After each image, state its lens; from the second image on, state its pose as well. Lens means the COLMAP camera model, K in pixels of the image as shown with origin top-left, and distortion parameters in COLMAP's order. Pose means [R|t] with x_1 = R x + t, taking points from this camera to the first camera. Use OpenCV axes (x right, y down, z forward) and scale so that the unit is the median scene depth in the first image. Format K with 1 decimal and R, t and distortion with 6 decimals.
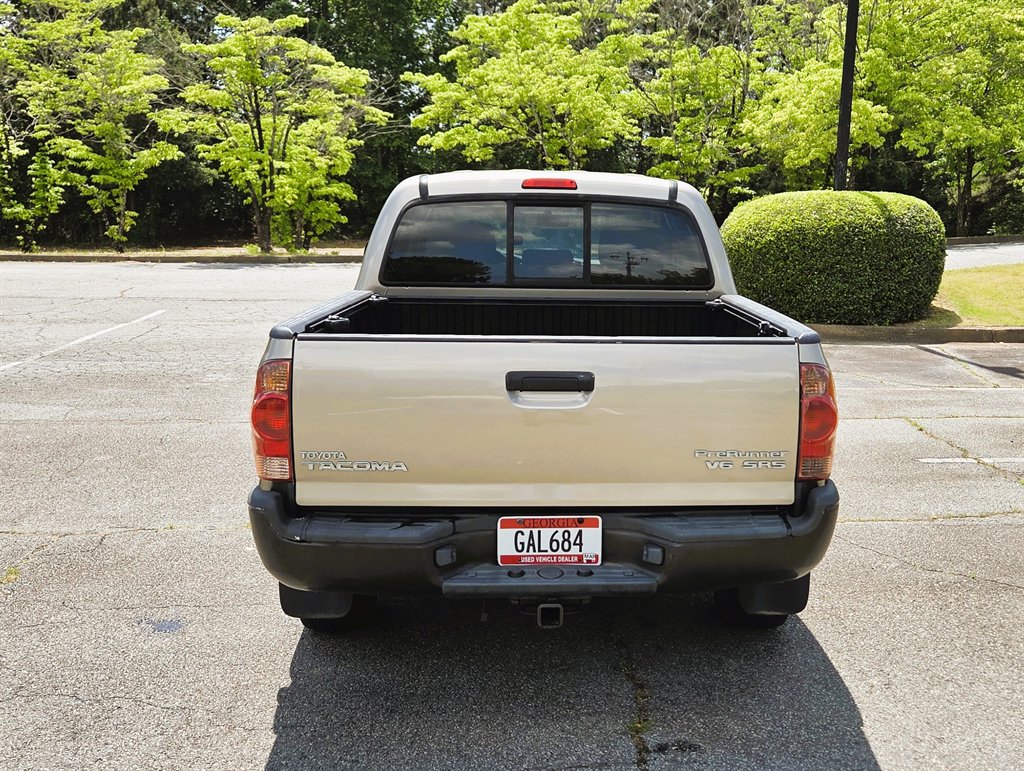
lens RADIAL K [[1097.1, 0, 656.9], [0, 1097.1, 383.5], [0, 0, 1]] dist [0.071666, -0.053431]
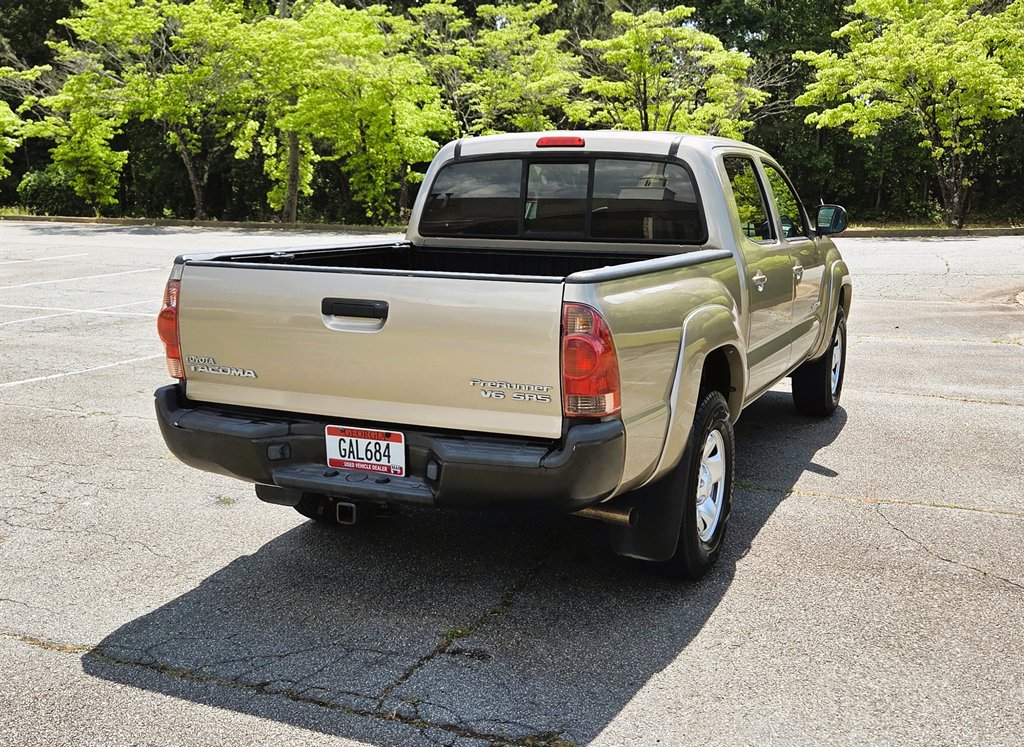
lens RADIAL K [[1088.2, 0, 582.0], [0, 1088.2, 383.5], [0, 0, 1]] dist [0.062601, 0.003599]
pose [[0.890149, 0.071930, -0.449956, 0.601664], [-0.064317, 0.997410, 0.032207, 0.023731], [0.451107, 0.000271, 0.892470, 0.095905]]
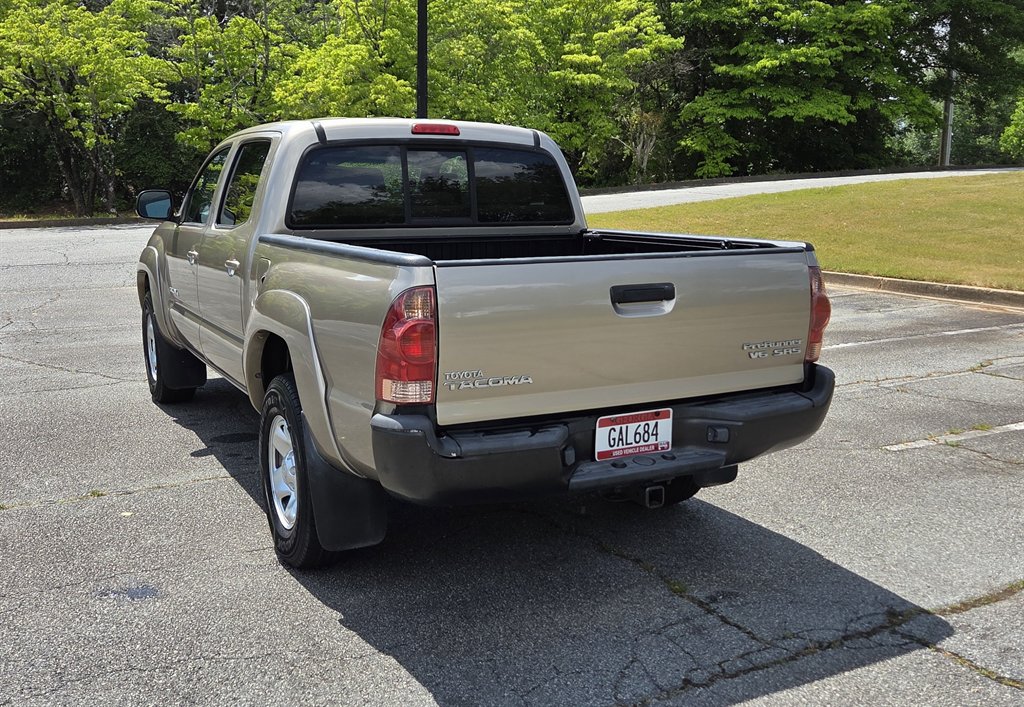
lens RADIAL K [[985.3, 0, 569.7], [0, 985.3, 338.1], [0, 0, 1]] dist [0.073287, -0.020091]
pose [[0.910335, -0.079221, 0.406219, -0.564433], [0.077500, 0.996777, 0.020715, 0.017373], [-0.406551, 0.012624, 0.913541, 0.091308]]
